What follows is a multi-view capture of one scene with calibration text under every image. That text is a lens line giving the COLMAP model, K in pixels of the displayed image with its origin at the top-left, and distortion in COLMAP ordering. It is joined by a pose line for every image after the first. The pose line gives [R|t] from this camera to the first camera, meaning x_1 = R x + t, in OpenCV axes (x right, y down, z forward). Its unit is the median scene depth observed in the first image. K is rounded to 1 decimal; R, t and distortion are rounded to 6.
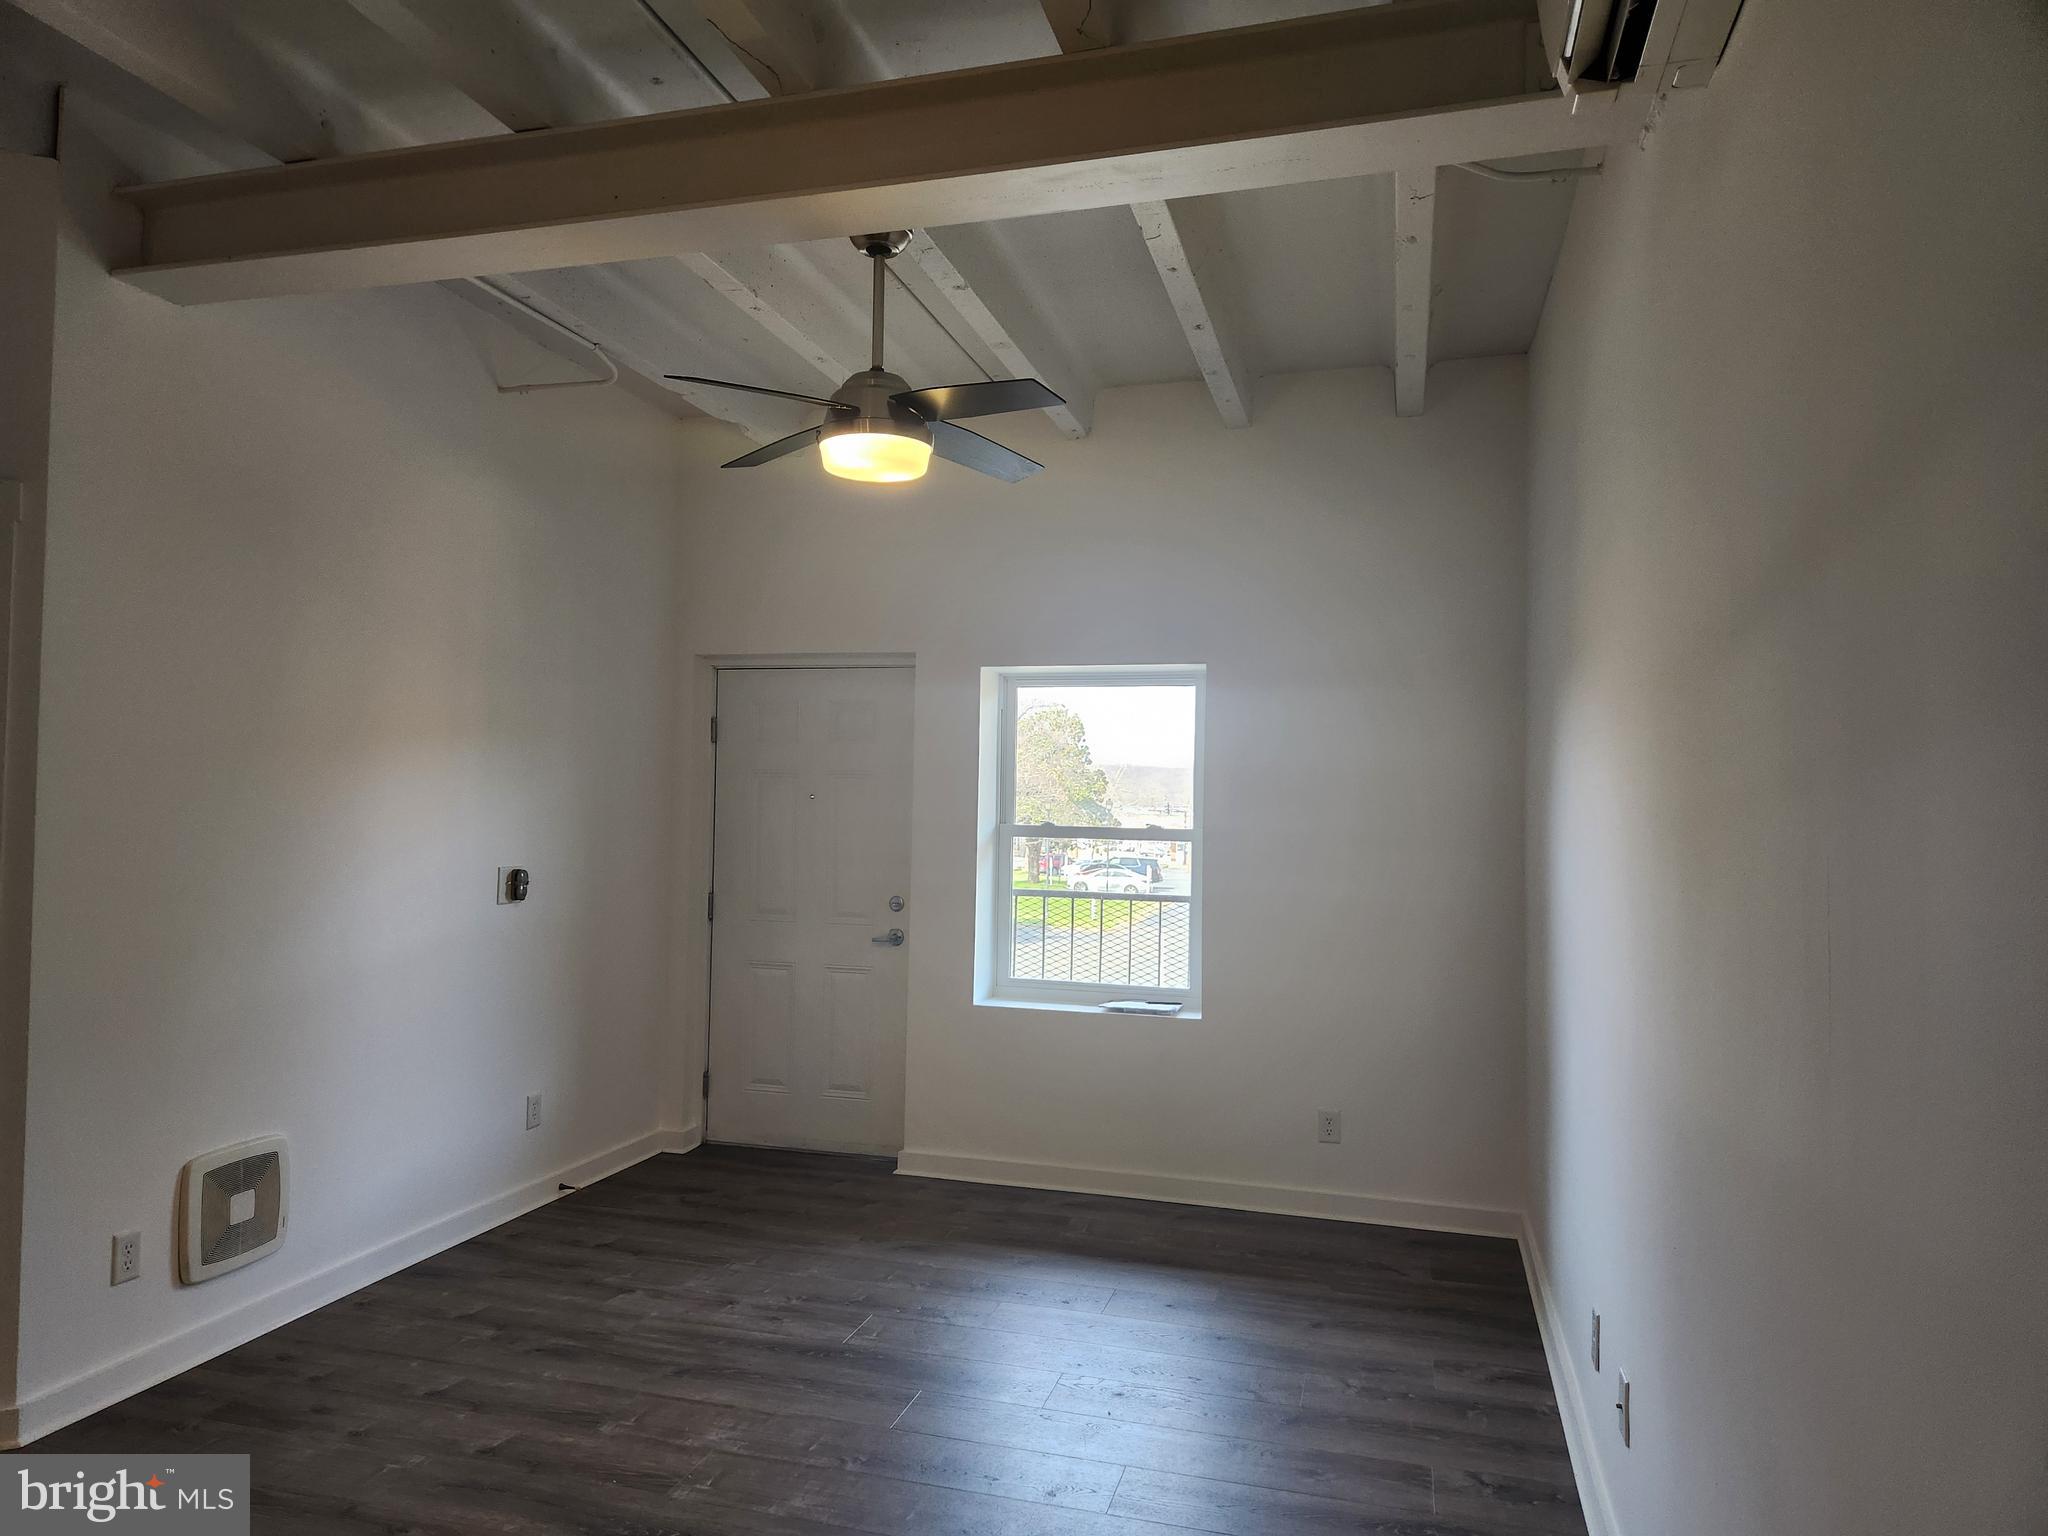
lens RADIAL K [[1373.3, 0, 993.7], [0, 1373.3, 759.4], [0, 0, 1]] dist [0.075924, -0.062983]
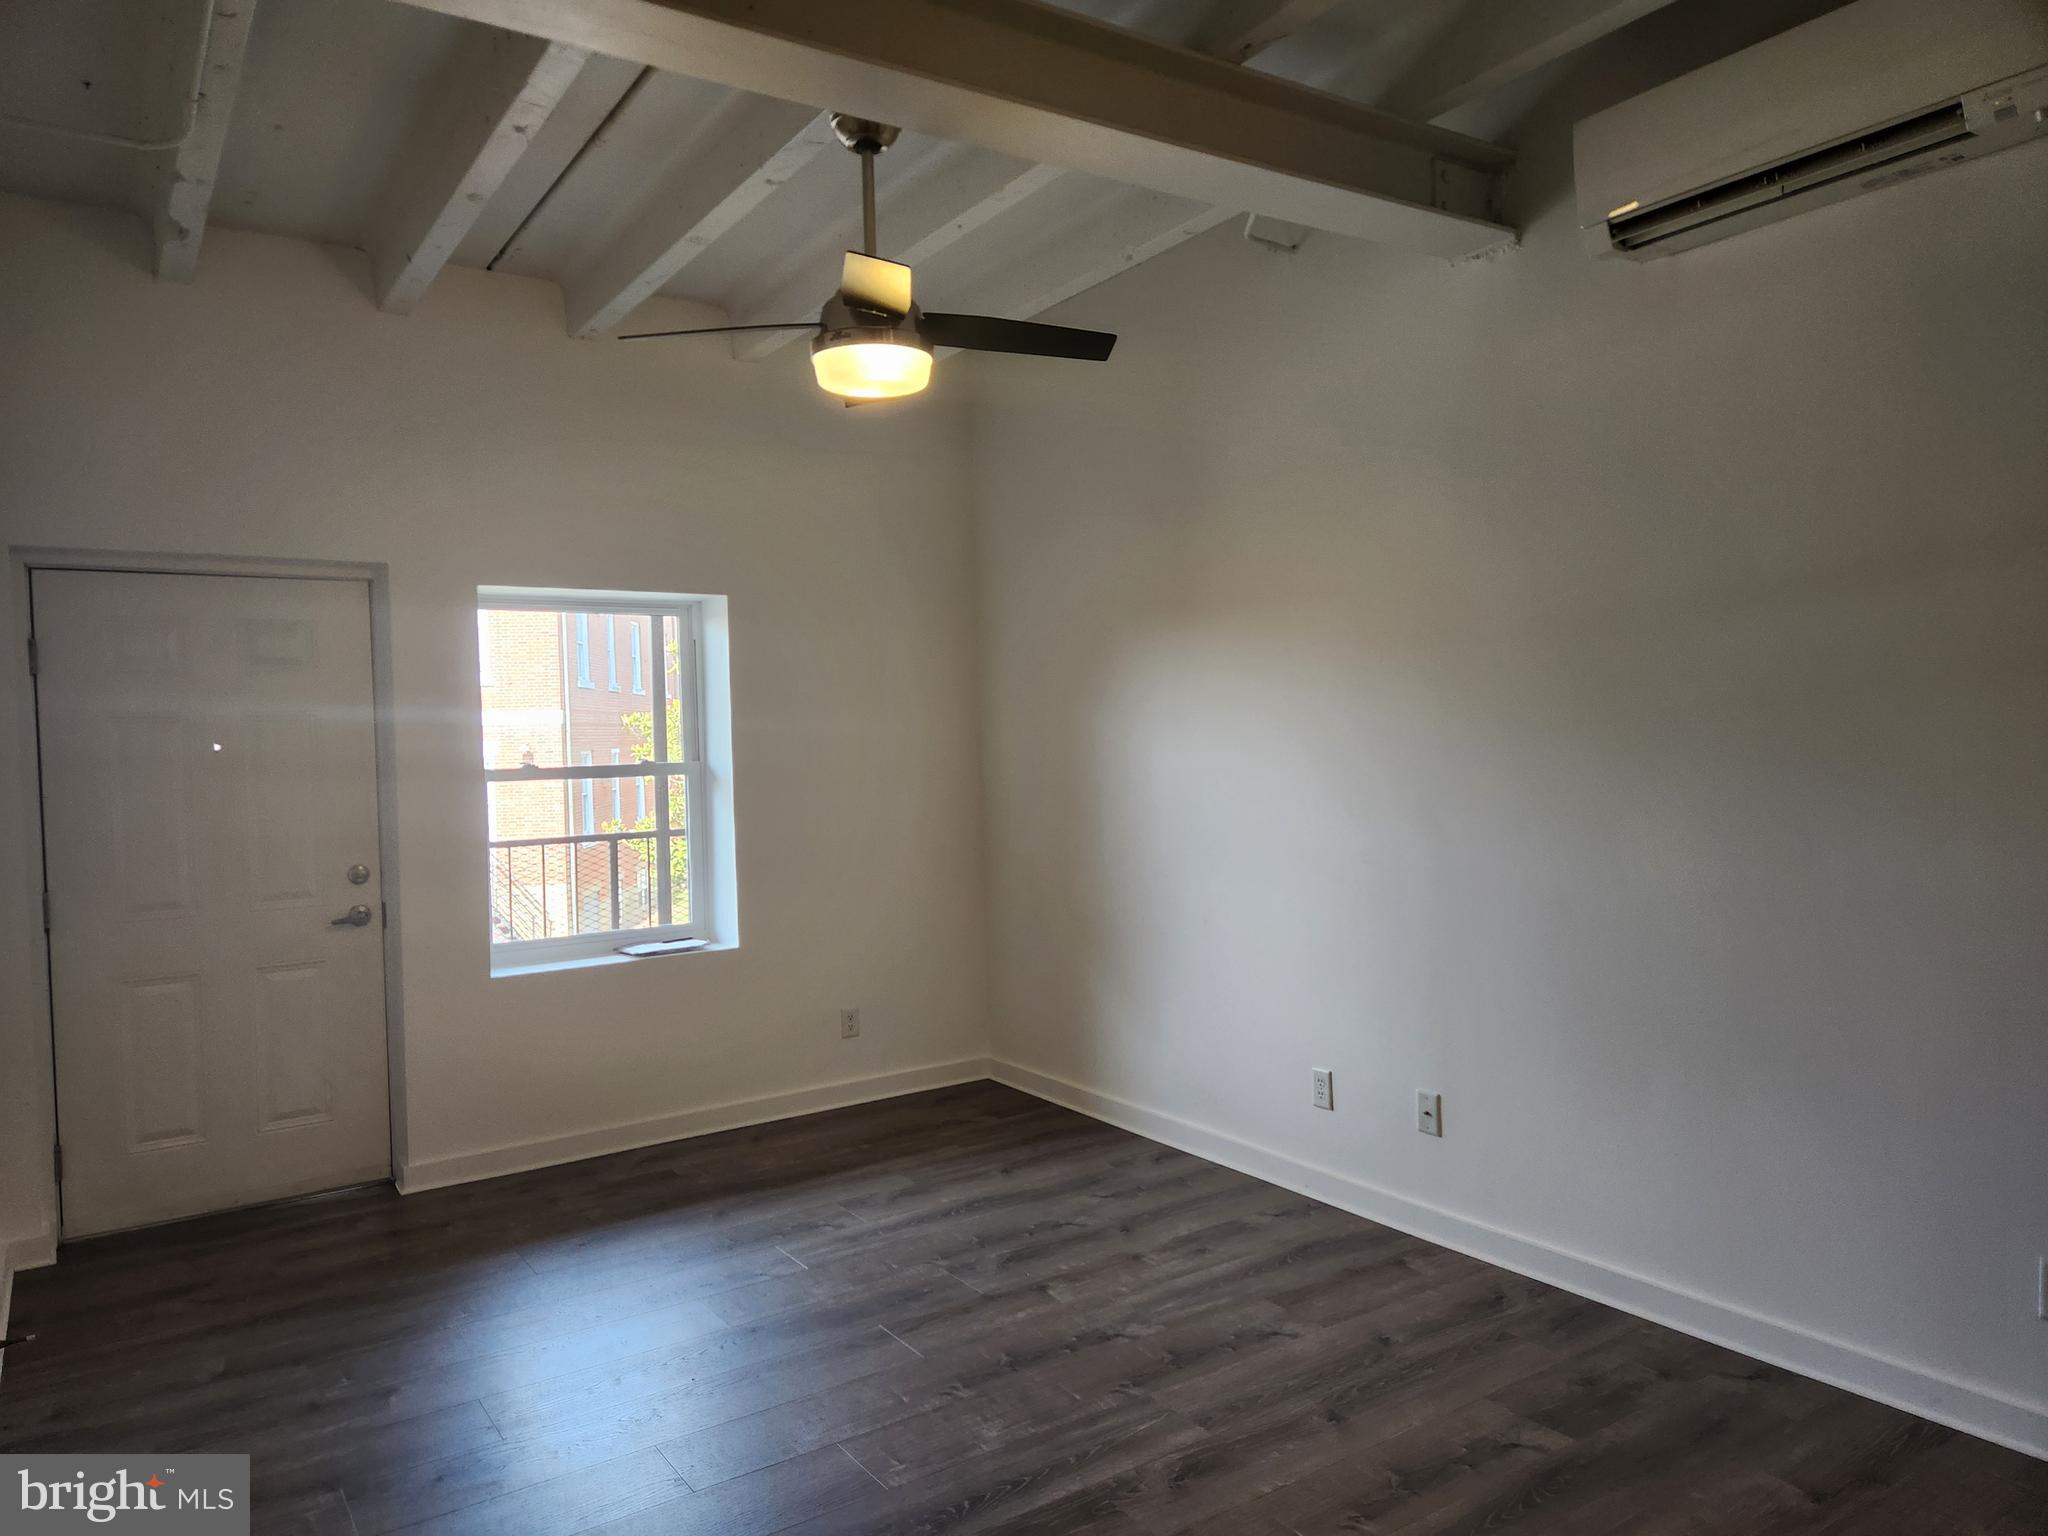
lens RADIAL K [[1373.3, 0, 993.7], [0, 1373.3, 759.4], [0, 0, 1]] dist [0.075924, -0.062983]
pose [[0.645432, -0.051768, 0.762061, -0.465881], [0.015011, 0.998368, 0.055107, -0.001699], [-0.763670, -0.024128, 0.645156, 0.195830]]
